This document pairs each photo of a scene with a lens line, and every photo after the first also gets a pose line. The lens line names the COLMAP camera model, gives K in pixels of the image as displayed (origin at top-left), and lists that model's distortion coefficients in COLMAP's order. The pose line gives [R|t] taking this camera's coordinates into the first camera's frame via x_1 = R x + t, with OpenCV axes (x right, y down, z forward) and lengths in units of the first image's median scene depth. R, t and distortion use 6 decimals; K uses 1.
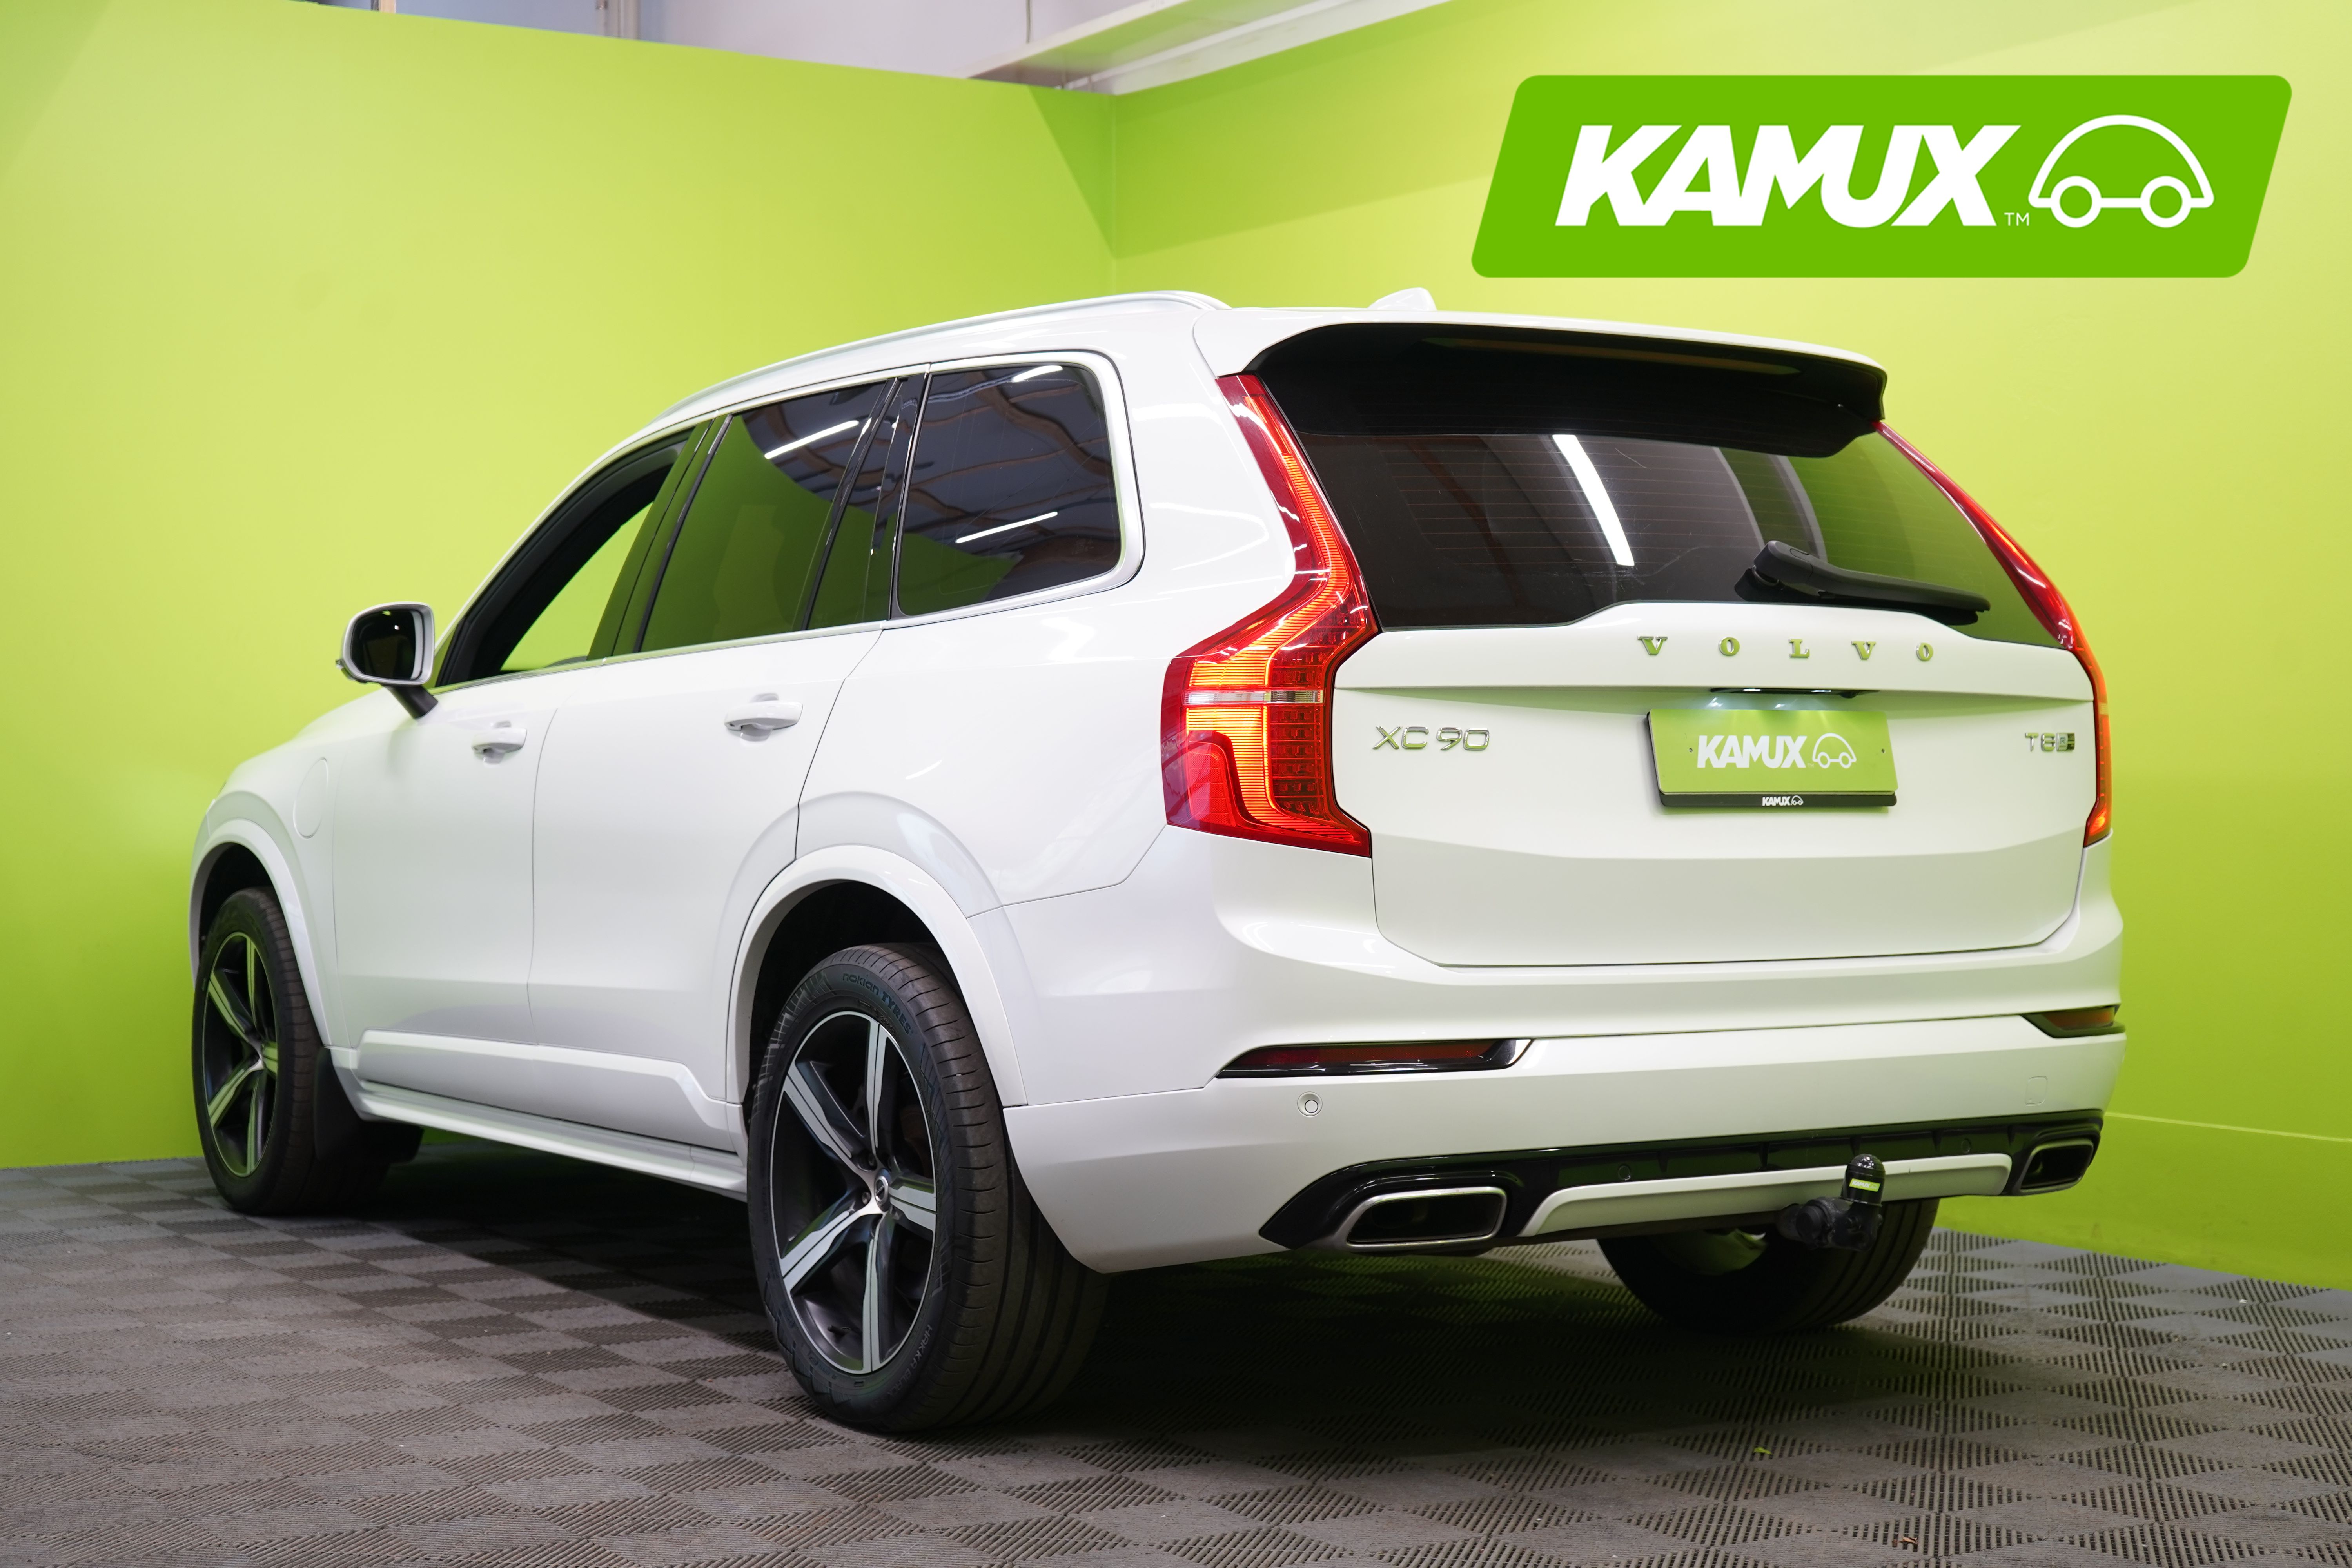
lens RADIAL K [[3351.9, 0, 1175.6], [0, 3351.9, 778.2], [0, 0, 1]] dist [0.021808, 0.000000]
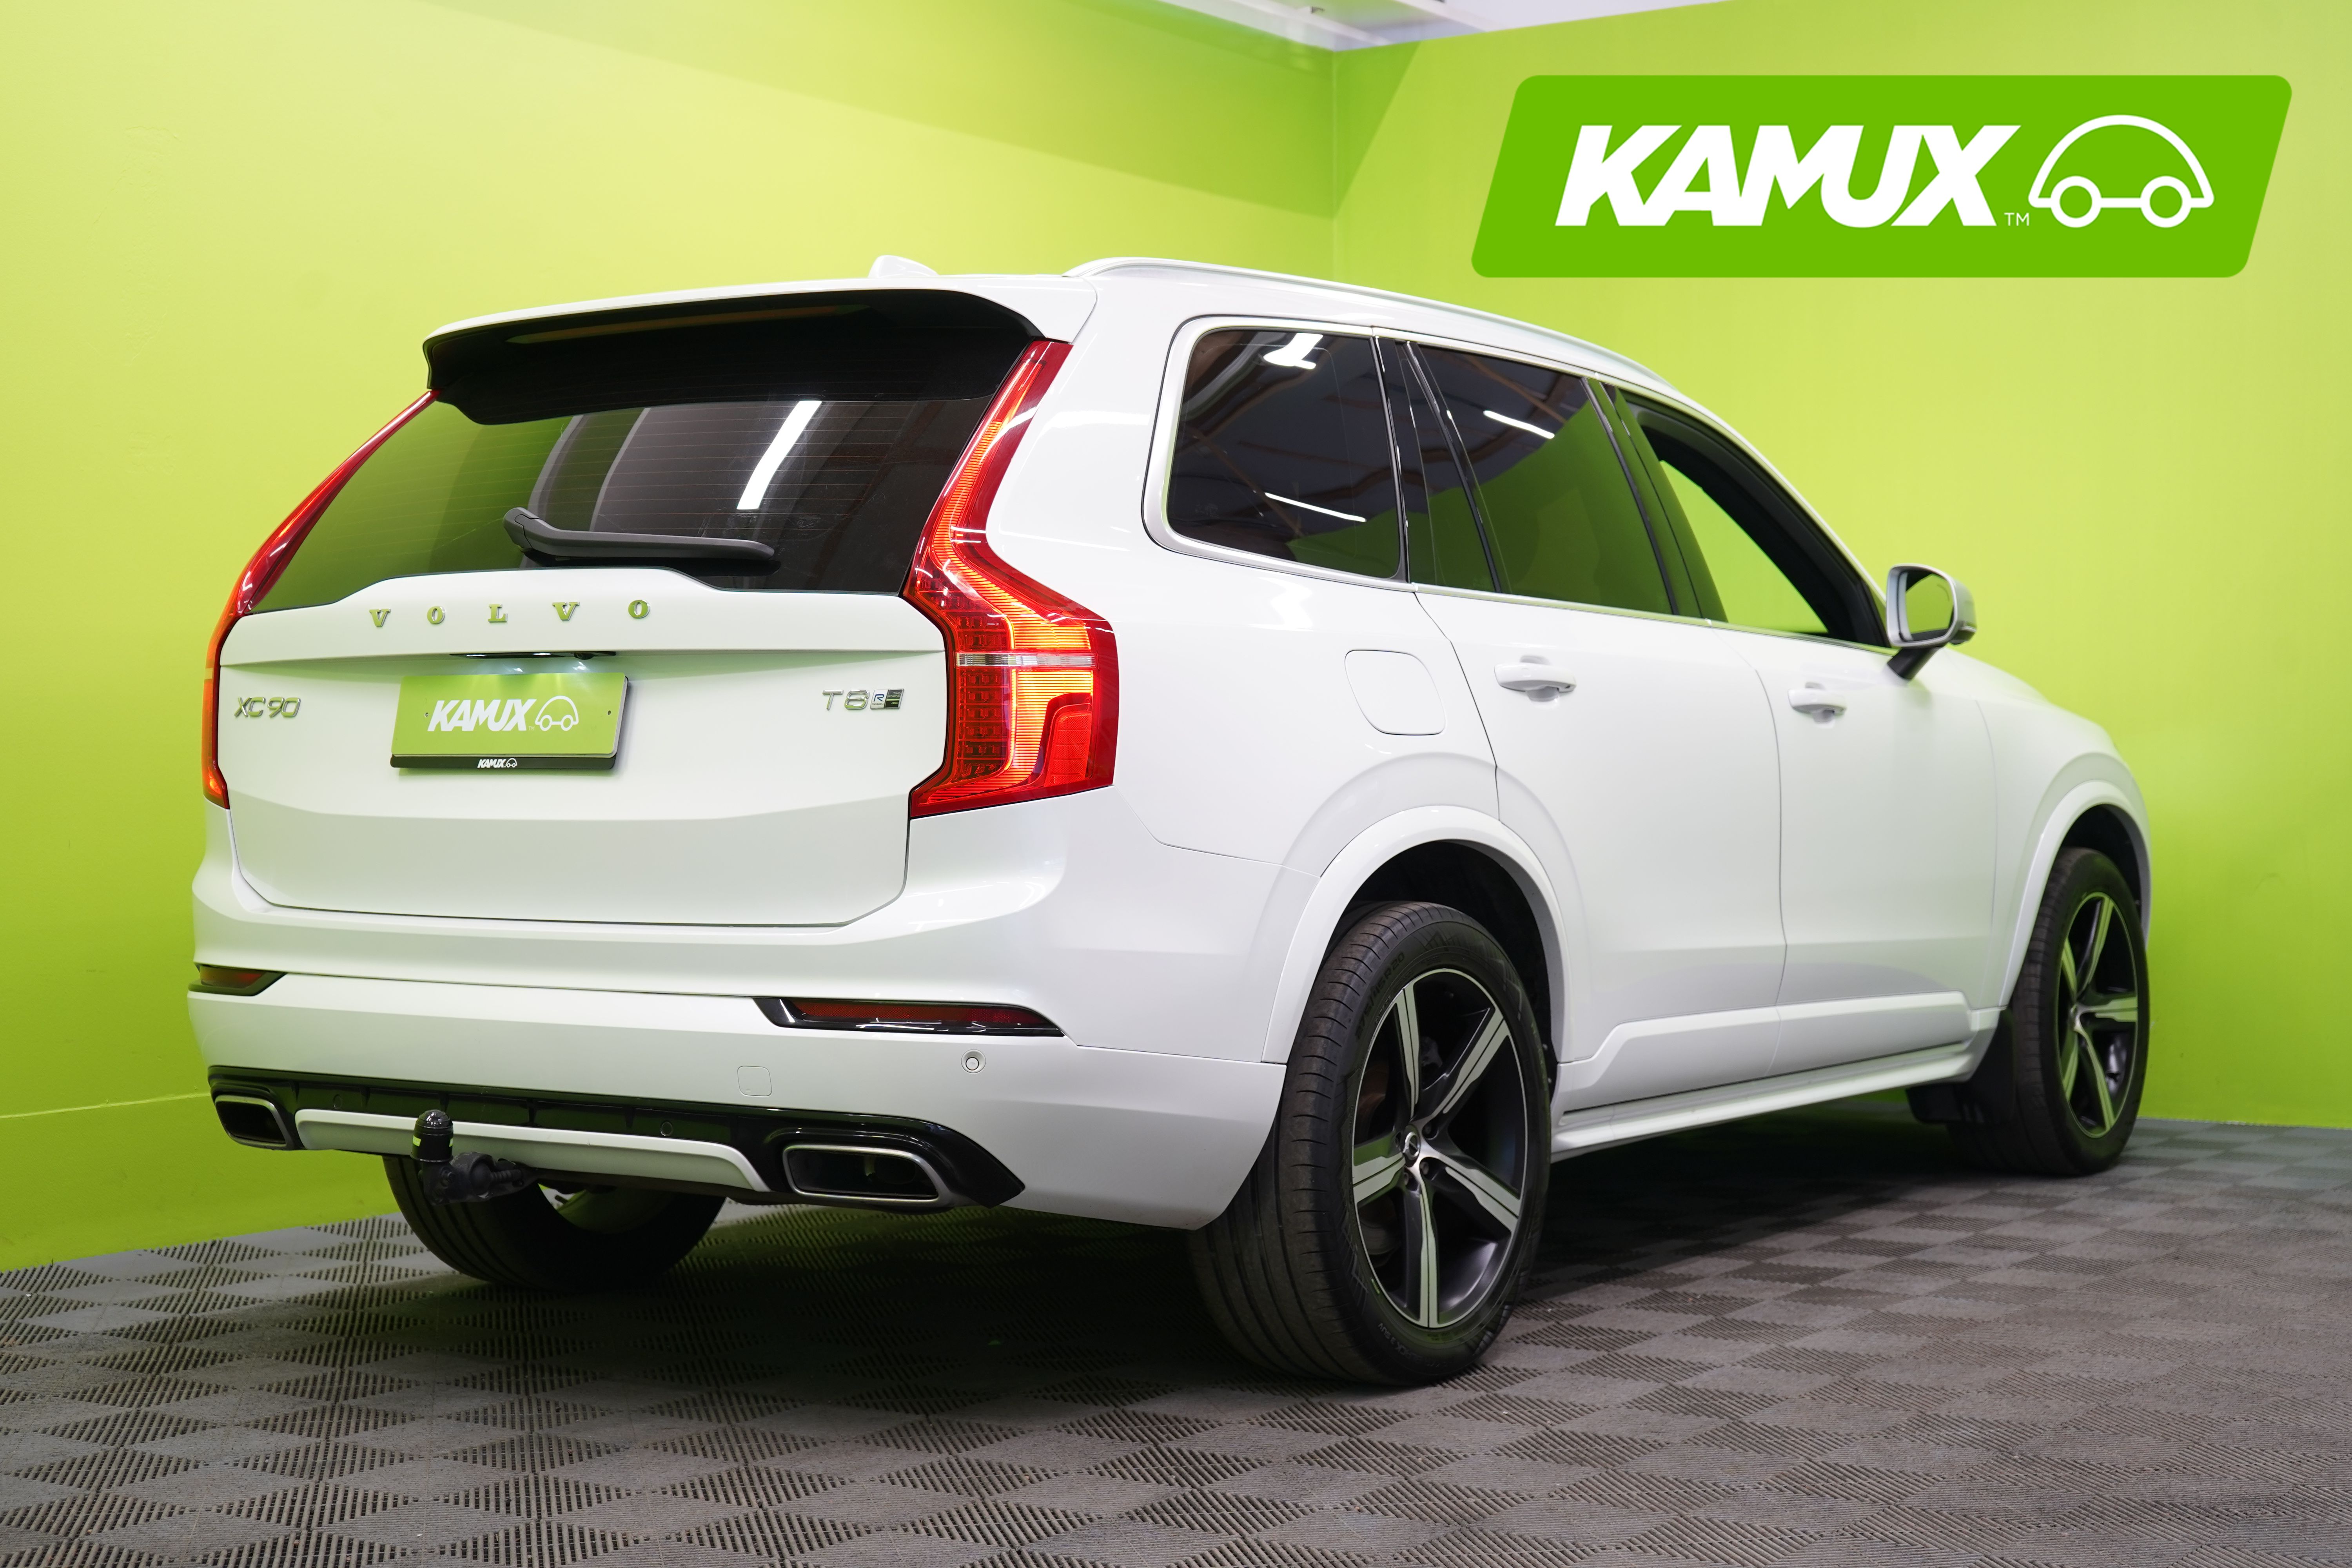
lens RADIAL K [[3372.9, 0, 1175.1], [0, 3372.9, 788.8], [0, 0, 1]] dist [-0.046349, 0.000000]
pose [[0.437277, 0.011807, -0.899250, 1.178336], [0.001865, 0.999900, 0.014036, 0.000509], [0.899325, -0.007815, 0.437211, 0.729606]]
